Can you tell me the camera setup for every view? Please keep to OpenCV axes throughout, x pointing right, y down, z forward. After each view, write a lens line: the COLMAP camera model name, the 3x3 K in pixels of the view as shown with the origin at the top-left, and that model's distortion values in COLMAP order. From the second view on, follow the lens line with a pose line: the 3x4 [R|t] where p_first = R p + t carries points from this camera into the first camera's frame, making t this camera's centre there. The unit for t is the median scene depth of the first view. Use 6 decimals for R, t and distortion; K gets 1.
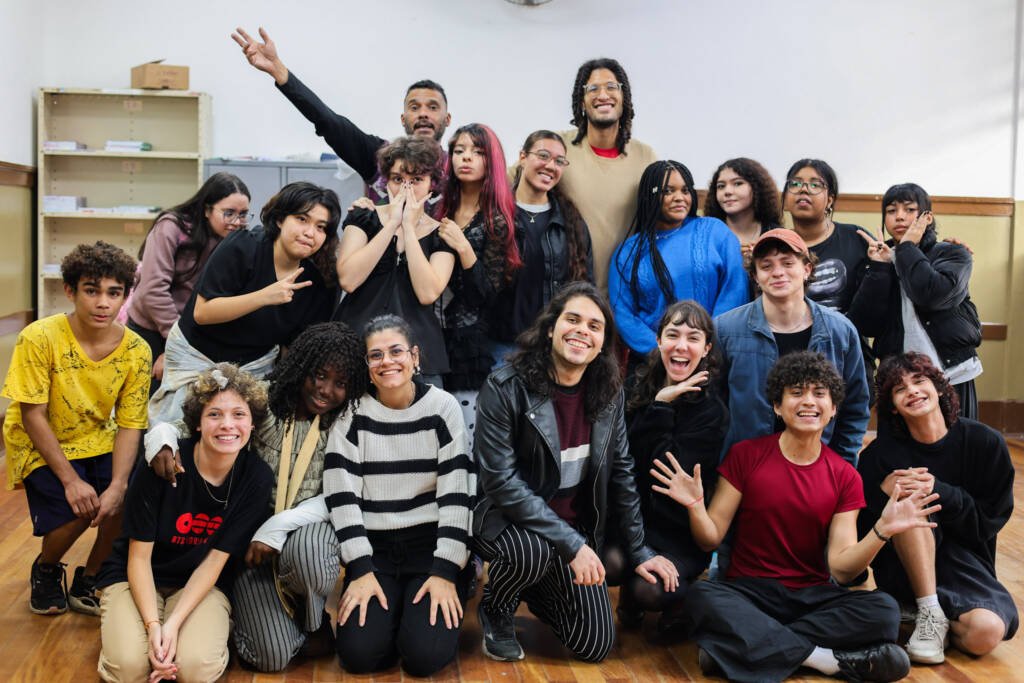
lens RADIAL K [[1455.3, 0, 517.4], [0, 1455.3, 338.5], [0, 0, 1]] dist [0.030476, -0.191332]
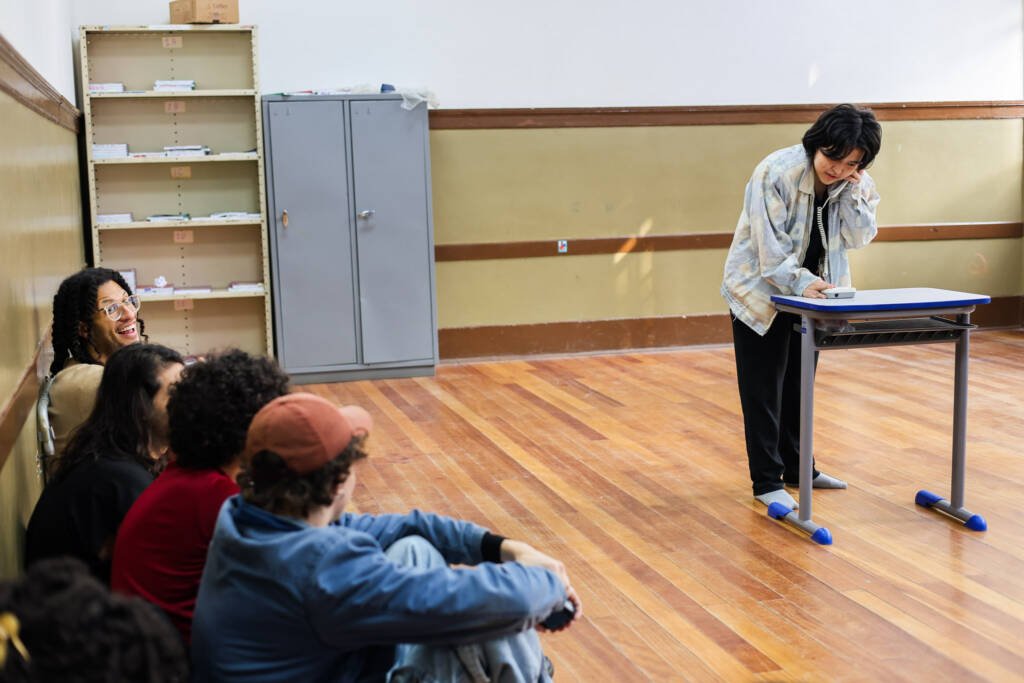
lens RADIAL K [[1455.3, 0, 517.4], [0, 1455.3, 338.5], [0, 0, 1]] dist [0.030476, -0.191332]
pose [[0.985748, -0.069481, 0.153212, -0.206490], [0.062310, 0.996747, 0.051121, -0.002338], [-0.156265, -0.040846, 0.986870, 0.022635]]
